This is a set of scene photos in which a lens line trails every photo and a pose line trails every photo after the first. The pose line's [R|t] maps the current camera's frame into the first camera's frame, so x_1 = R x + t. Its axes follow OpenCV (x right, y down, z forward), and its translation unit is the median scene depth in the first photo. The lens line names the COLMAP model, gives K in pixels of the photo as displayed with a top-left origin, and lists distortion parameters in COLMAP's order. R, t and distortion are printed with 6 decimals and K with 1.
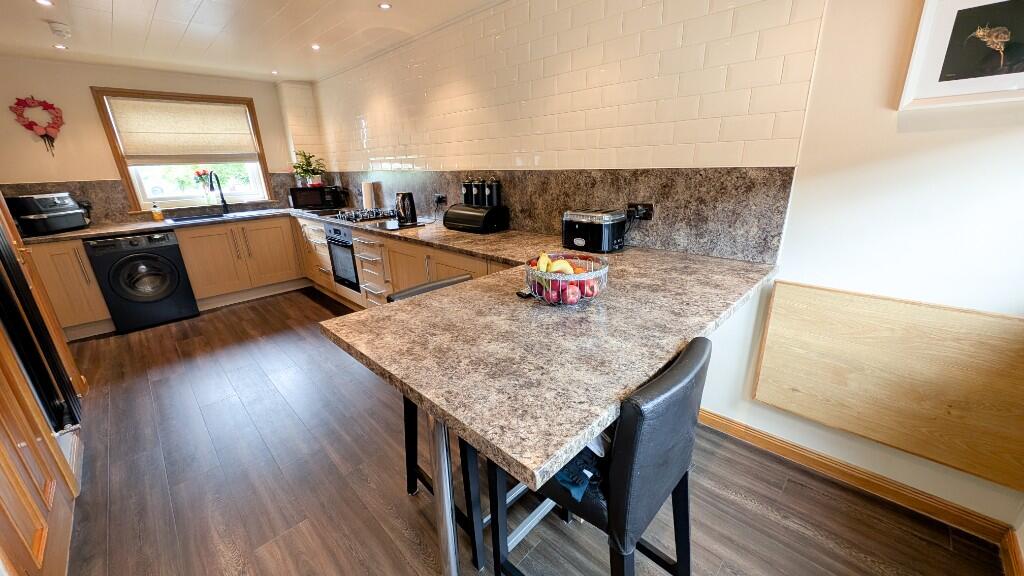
lens RADIAL K [[381.0, 0, 515.1], [0, 381.0, 288.5], [0, 0, 1]] dist [0.000516, -0.004403]
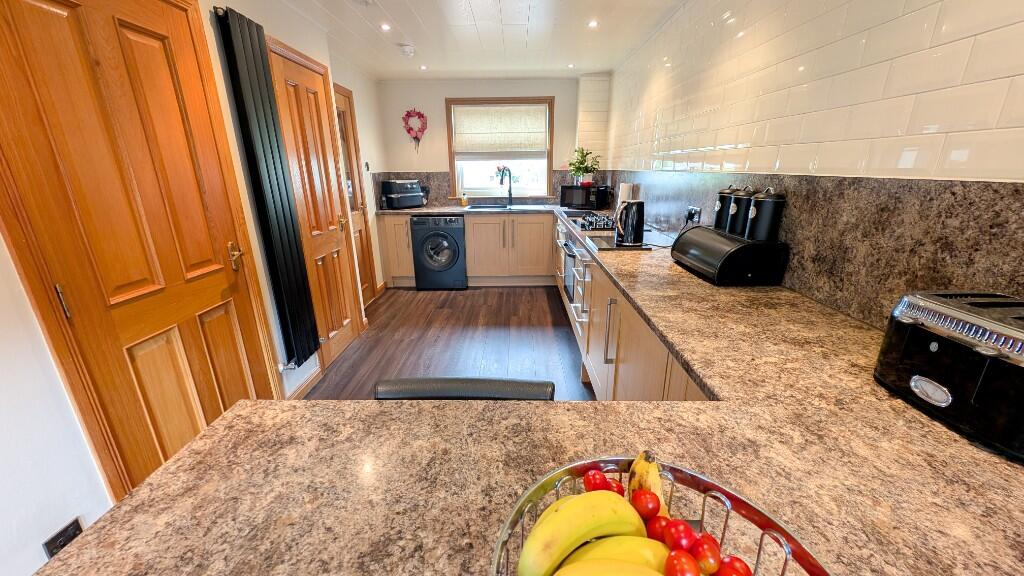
lens RADIAL K [[371.9, 0, 521.9], [0, 371.9, 288.9], [0, 0, 1]] dist [0.001292, -0.003796]
pose [[0.690105, 0.243407, -0.681548, 0.073697], [-0.236160, 0.965932, 0.105847, -0.098768], [0.684093, 0.087909, 0.724077, 0.304799]]
